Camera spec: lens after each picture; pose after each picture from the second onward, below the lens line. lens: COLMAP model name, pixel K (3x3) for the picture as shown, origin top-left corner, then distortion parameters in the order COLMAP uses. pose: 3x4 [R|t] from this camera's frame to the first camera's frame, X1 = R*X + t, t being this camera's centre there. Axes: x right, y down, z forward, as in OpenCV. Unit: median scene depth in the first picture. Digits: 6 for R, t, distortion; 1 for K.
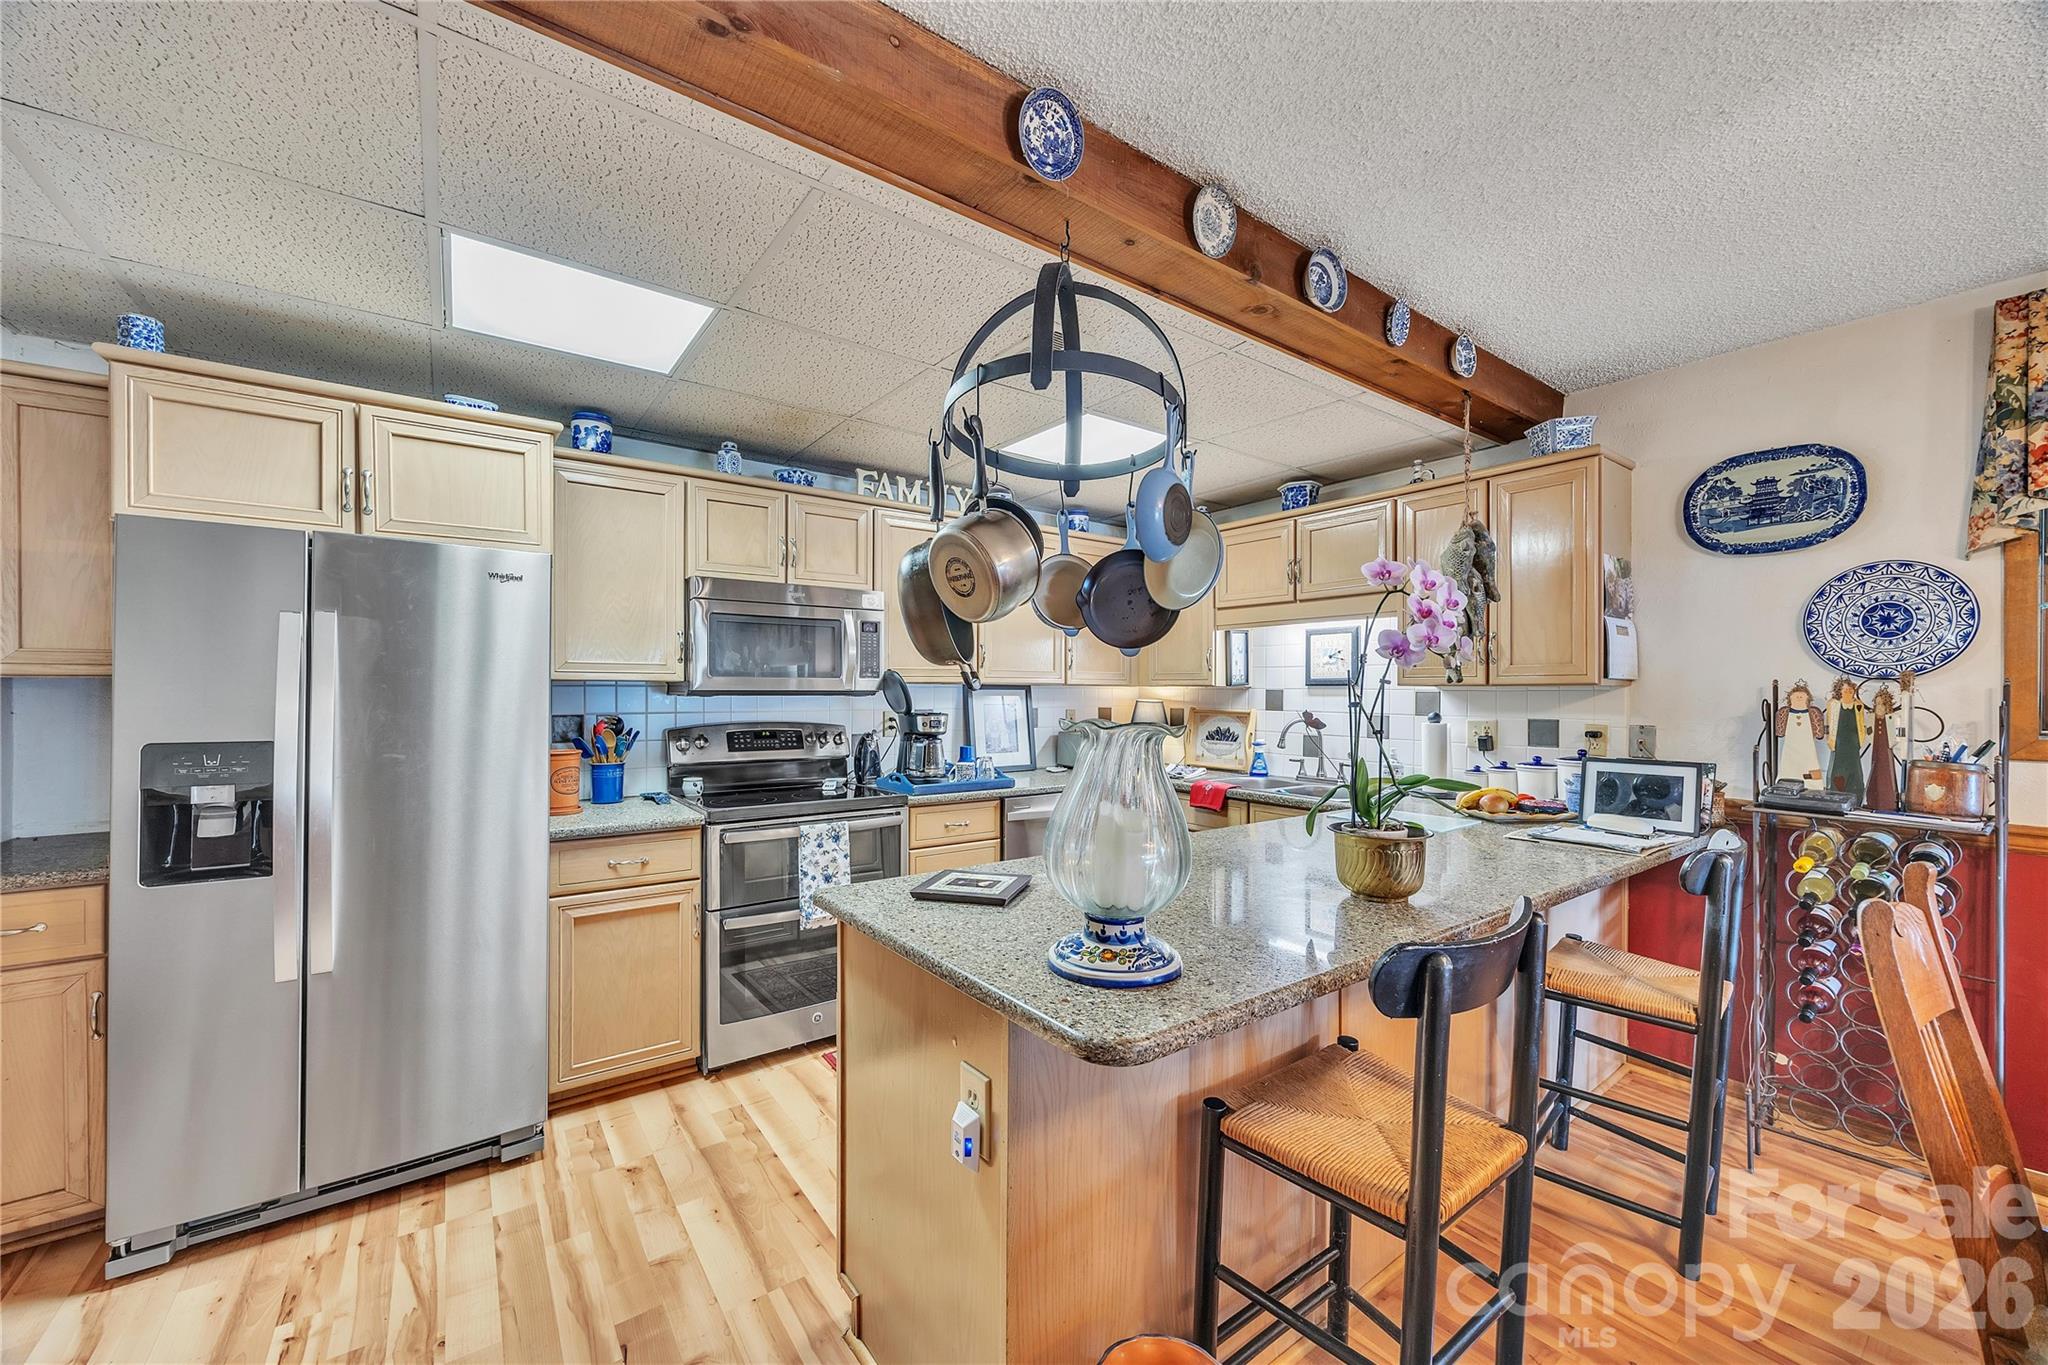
lens RADIAL K [[779.4, 0, 1014.2], [0, 779.4, 690.4], [0, 0, 1]] dist [-0.003775, 0.000839]
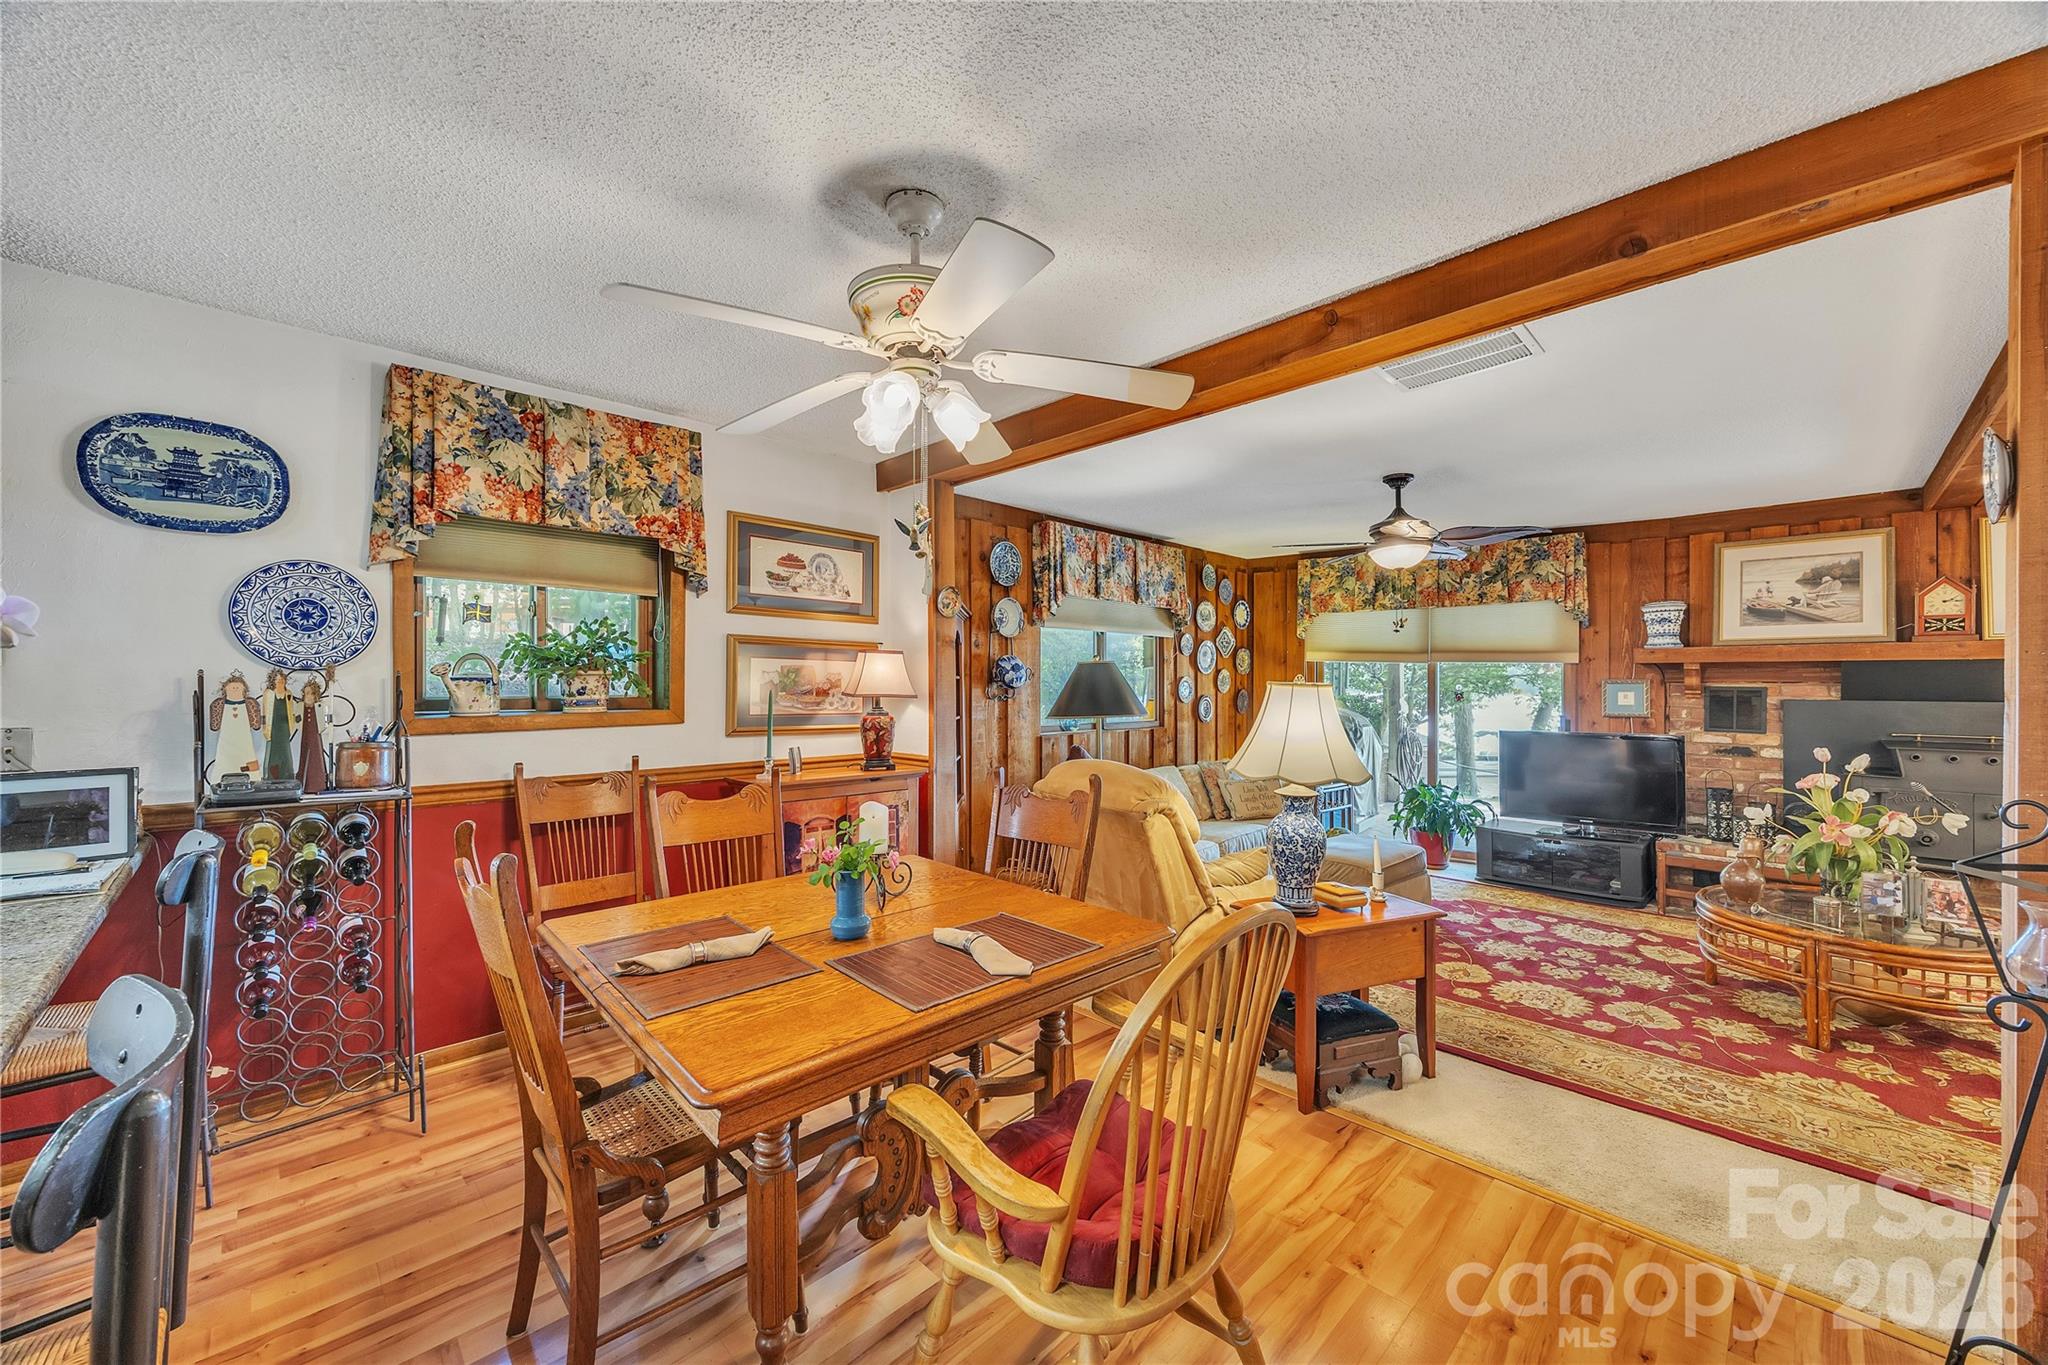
lens RADIAL K [[779.4, 0, 1018.7], [0, 779.4, 683.9], [0, 0, 1]] dist [-0.003775, 0.000839]
pose [[-0.148073, -0.005074, 0.988963, -0.084538], [0.002008, 0.999983, 0.005431, 0.000486], [-0.988974, 0.002790, -0.148061, 0.172530]]
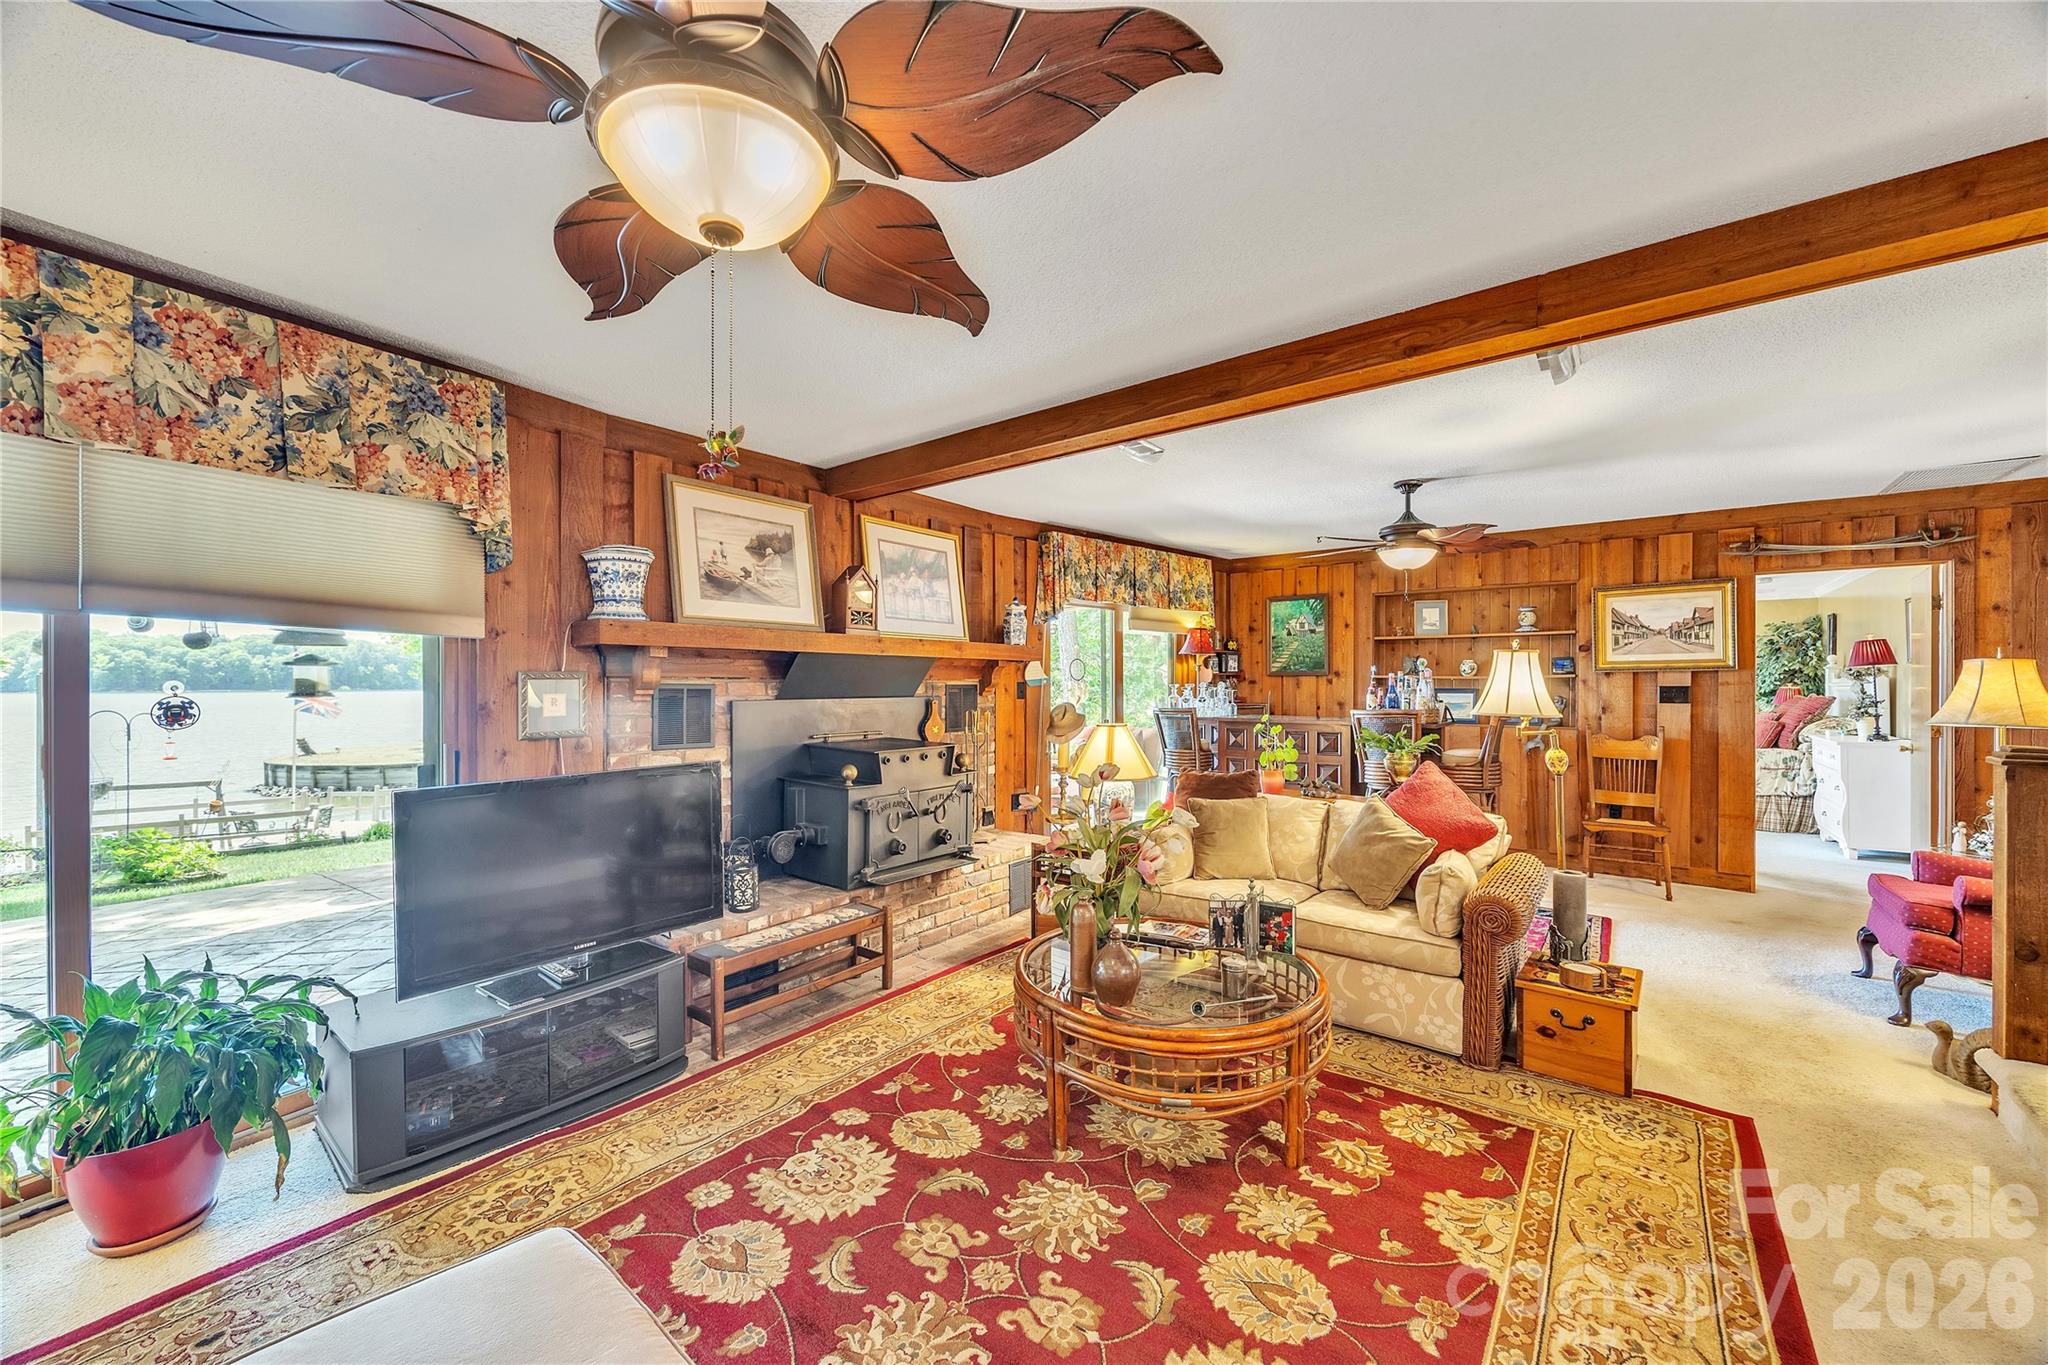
lens RADIAL K [[779.4, 0, 1028.5], [0, 779.4, 683.2], [0, 0, 1]] dist [-0.003775, 0.000839]
pose [[-0.961767, -0.006082, -0.273802, 1.450644], [-0.007600, 0.999961, 0.004482, 0.010561], [0.273764, 0.006392, -0.961776, -0.436814]]
